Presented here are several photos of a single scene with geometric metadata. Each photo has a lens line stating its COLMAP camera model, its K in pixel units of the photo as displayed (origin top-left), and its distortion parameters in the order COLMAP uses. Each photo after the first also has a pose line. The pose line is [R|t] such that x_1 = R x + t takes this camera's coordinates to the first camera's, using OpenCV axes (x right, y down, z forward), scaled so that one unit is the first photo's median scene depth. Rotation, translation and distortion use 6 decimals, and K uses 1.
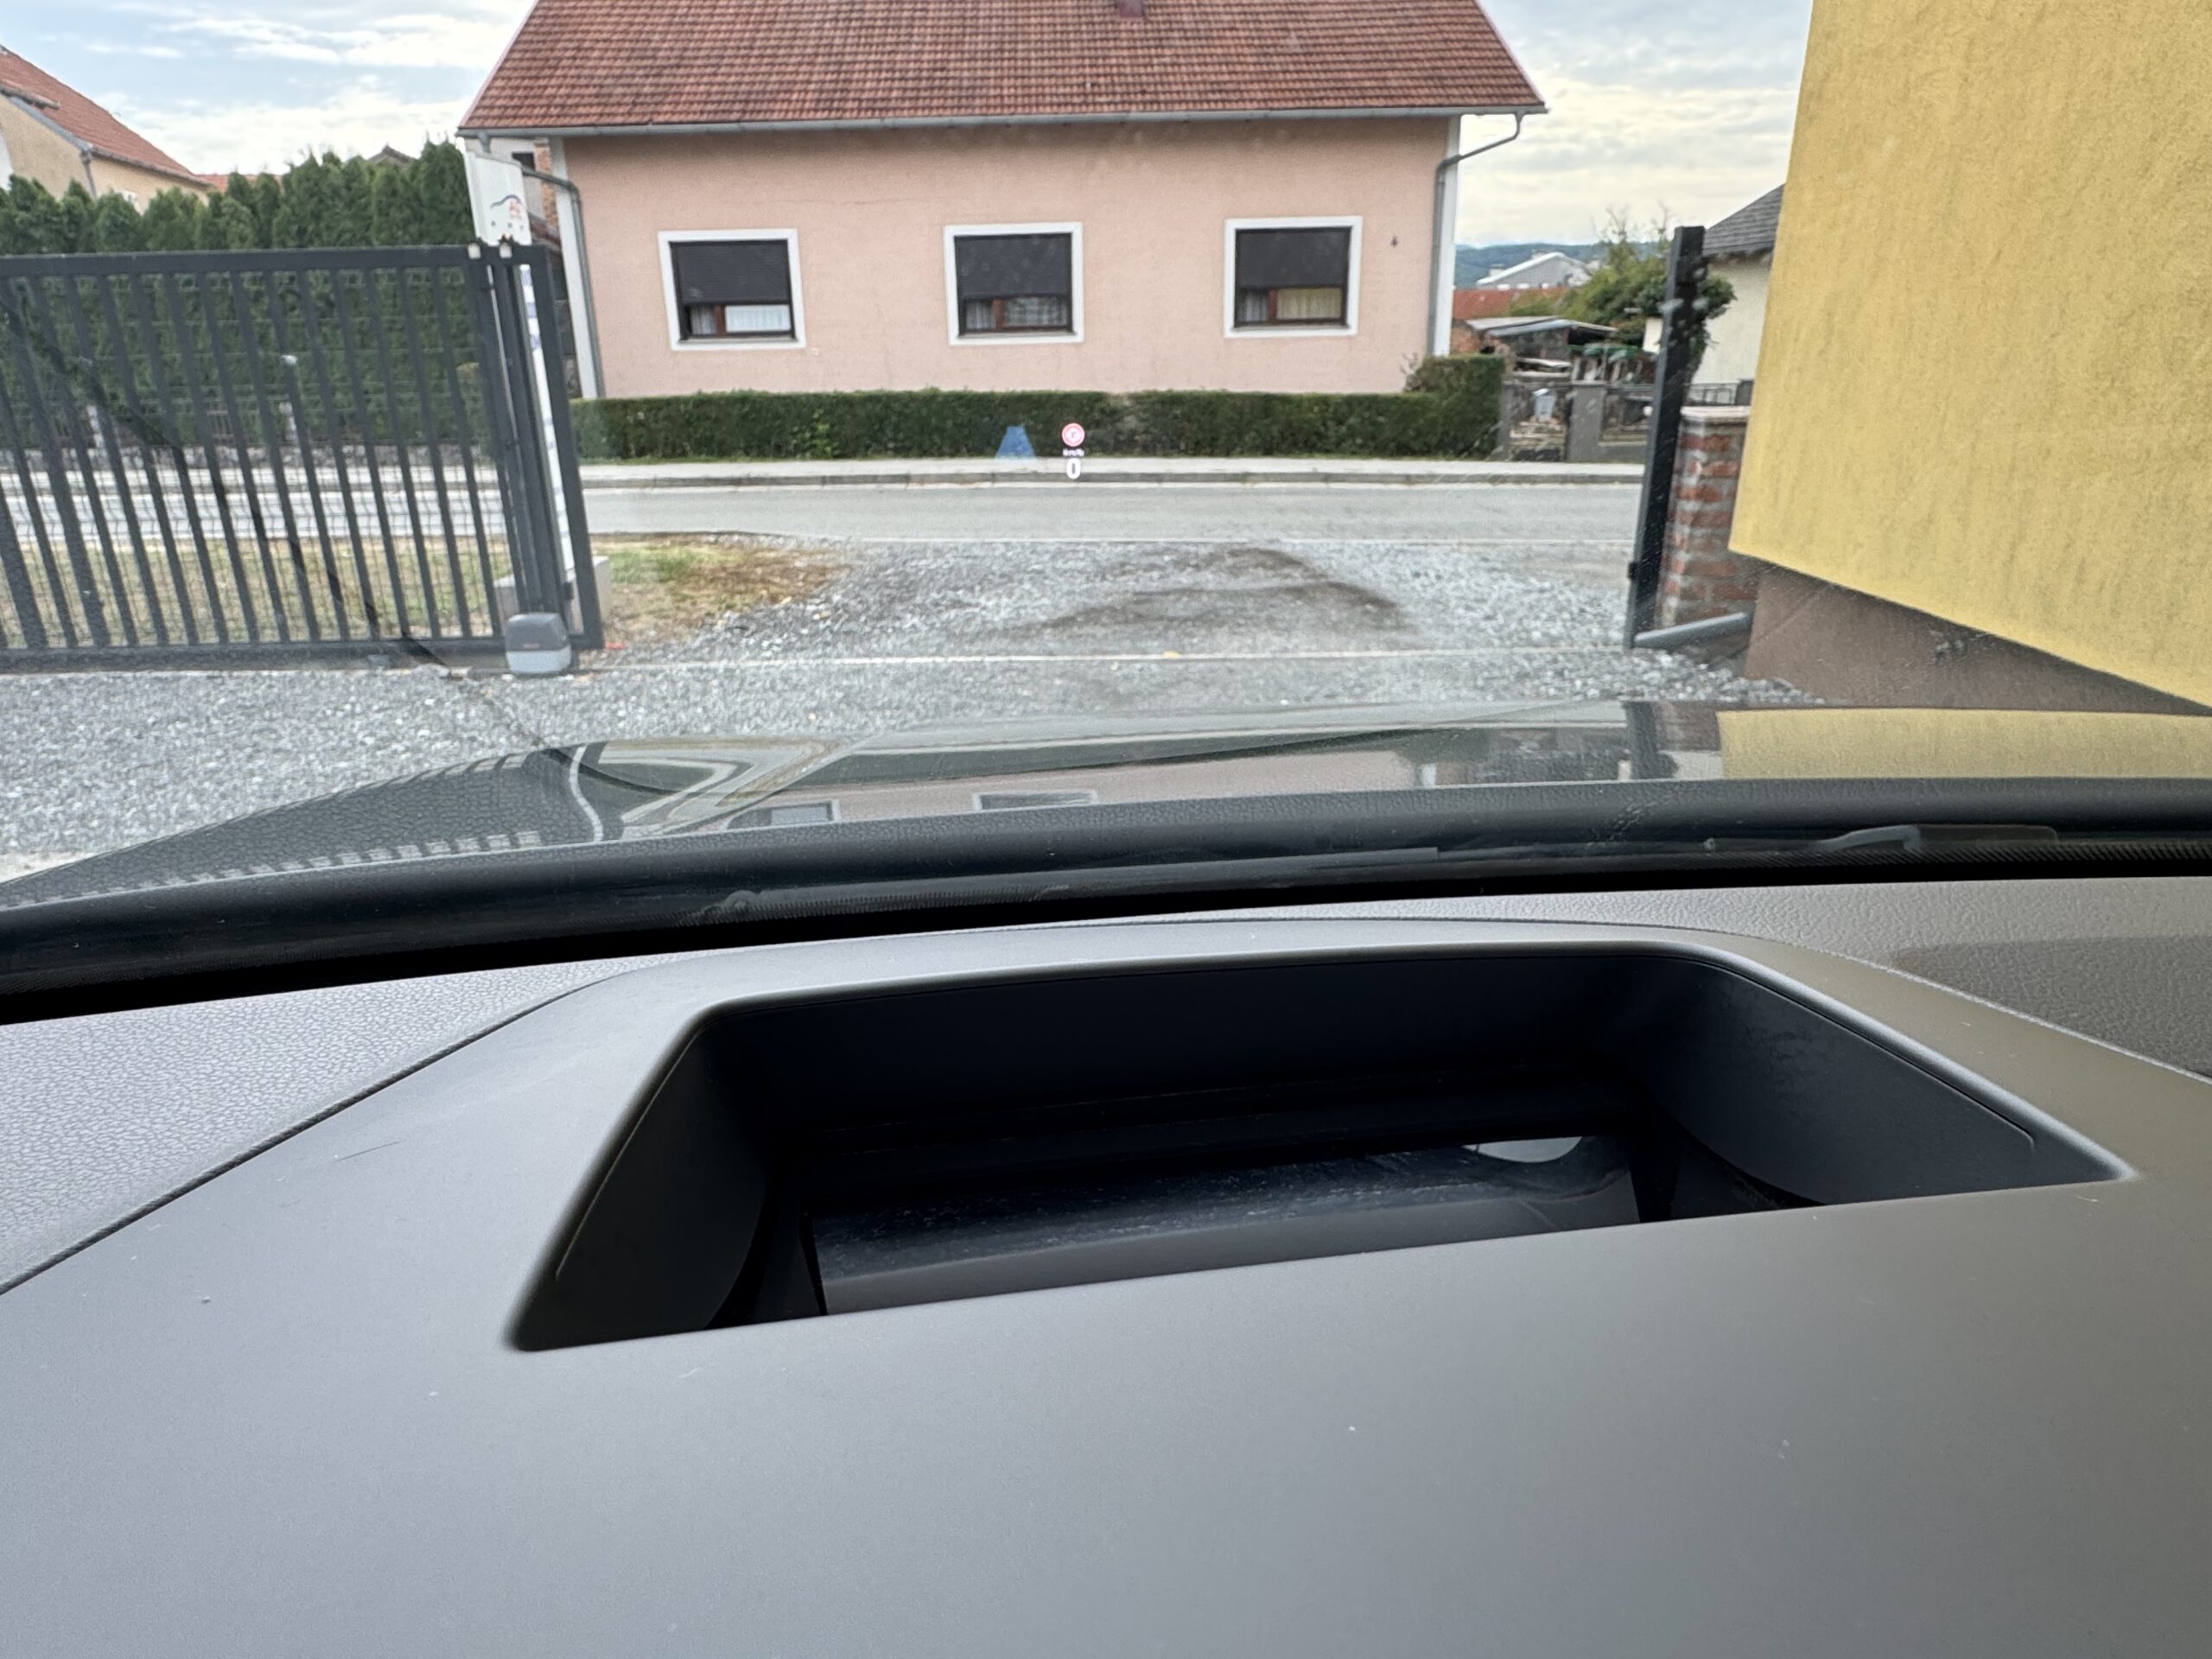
lens RADIAL K [[1337.3, 0, 1063.3], [0, 1337.3, 835.0], [0, 0, 1]] dist [-0.003517, 0.002791]
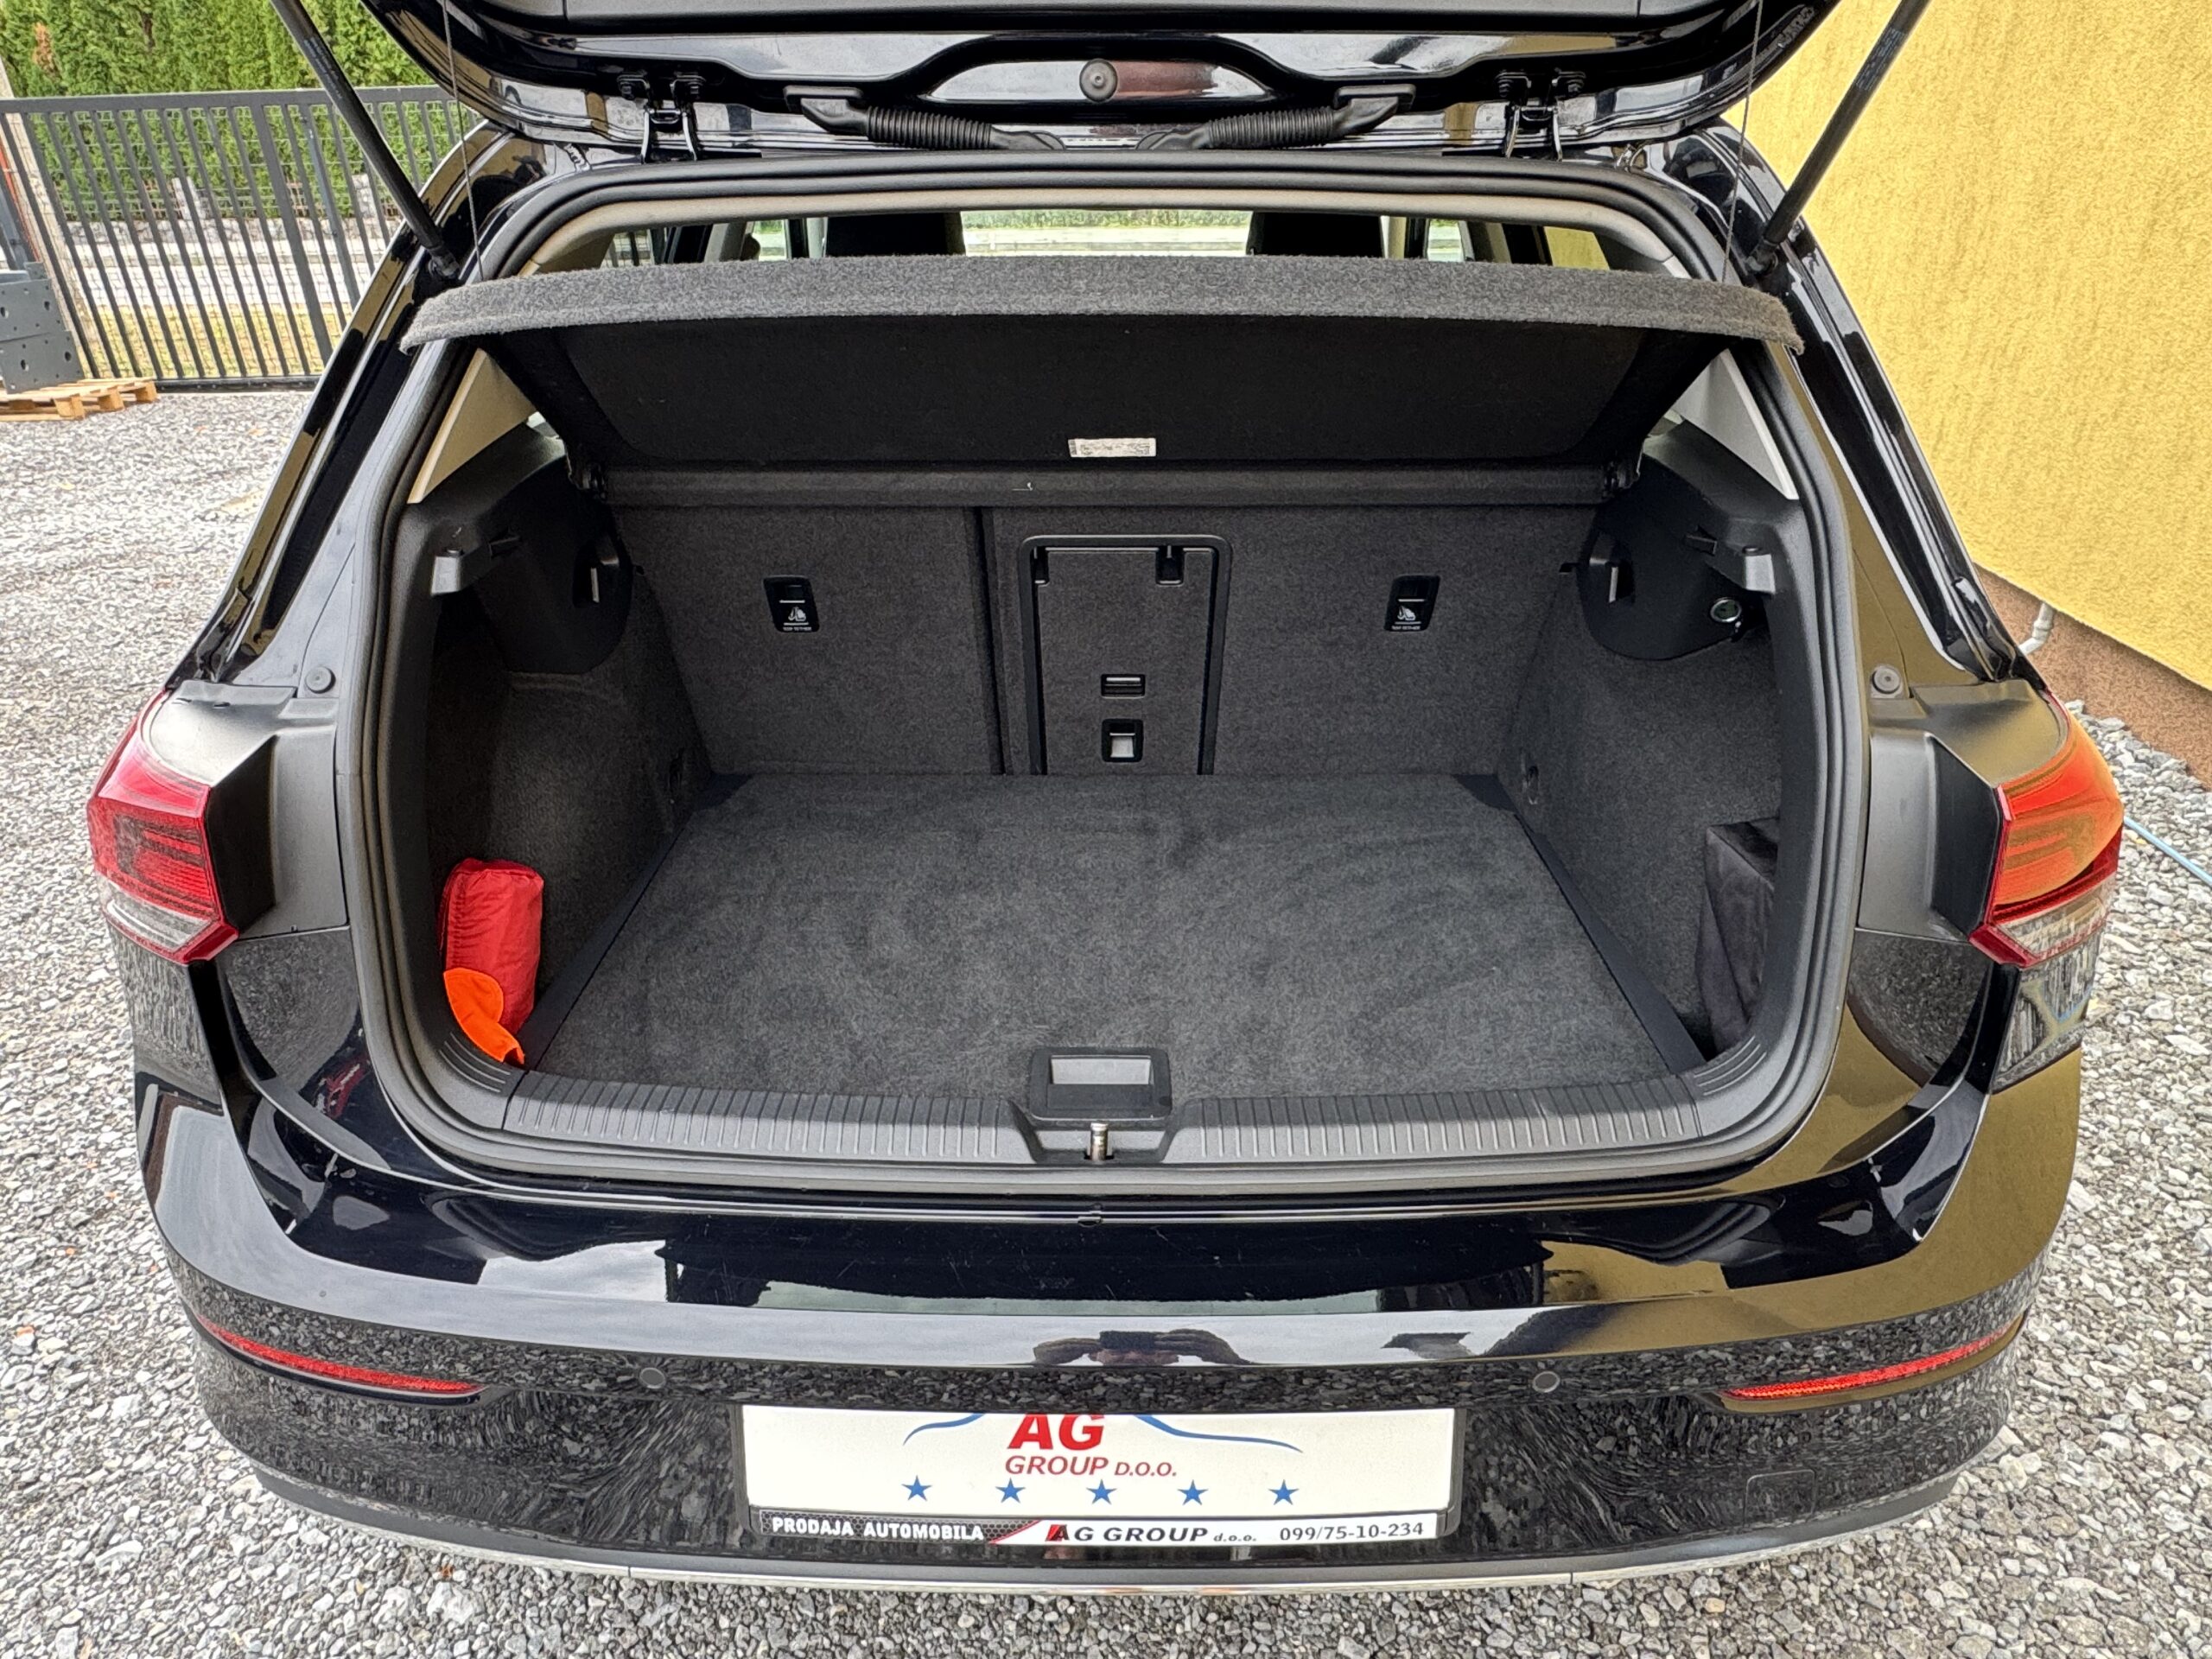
lens RADIAL K [[1404.0, 0, 1095.7], [0, 1404.0, 832.3], [0, 0, 1]] dist [-0.004576, 0.003493]
pose [[0.999951, -0.003681, -0.009212, 0.020143], [0.004915, 0.990448, 0.137802, 0.045731], [0.008617, -0.137840, 0.990417, -0.175295]]
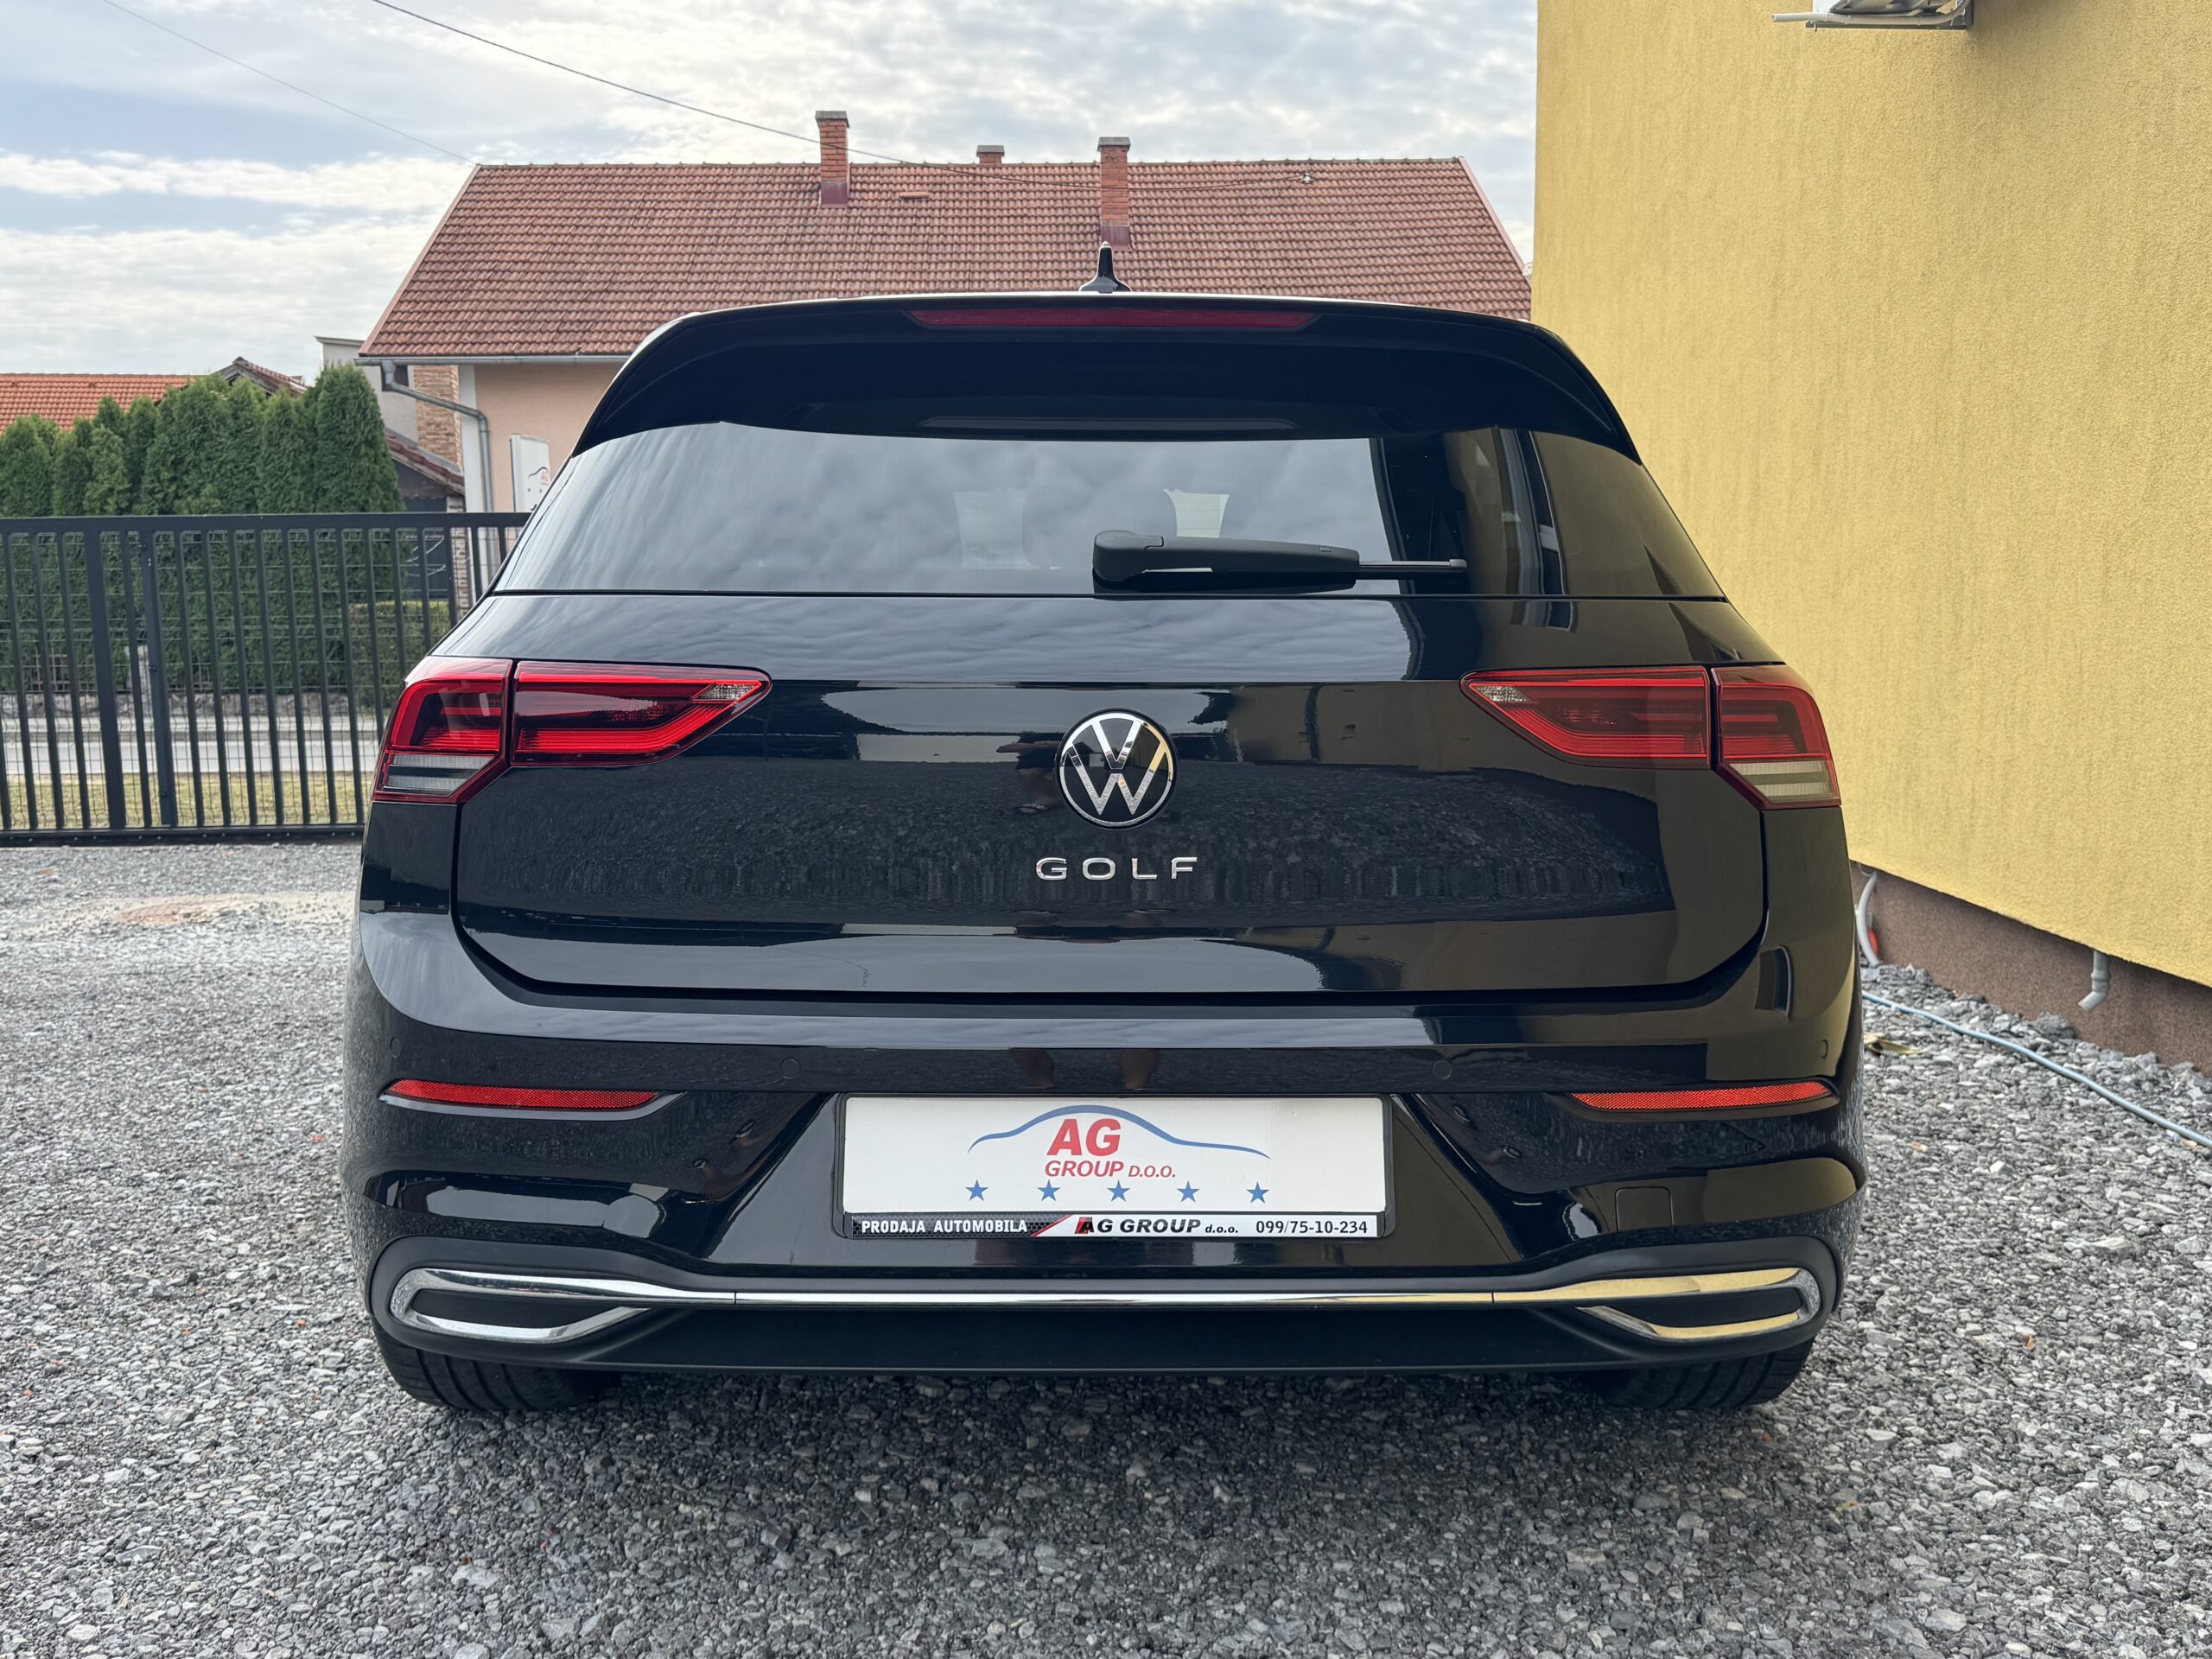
lens RADIAL K [[1953.1, 0, 1106.0], [0, 1953.1, 829.5], [0, 0, 1]] dist [0.112301, -0.189487]
pose [[0.999734, 0.001400, 0.023006, 0.016933], [0.003868, 0.973809, -0.227333, 0.082125], [-0.022721, 0.227361, 0.973545, -0.224076]]
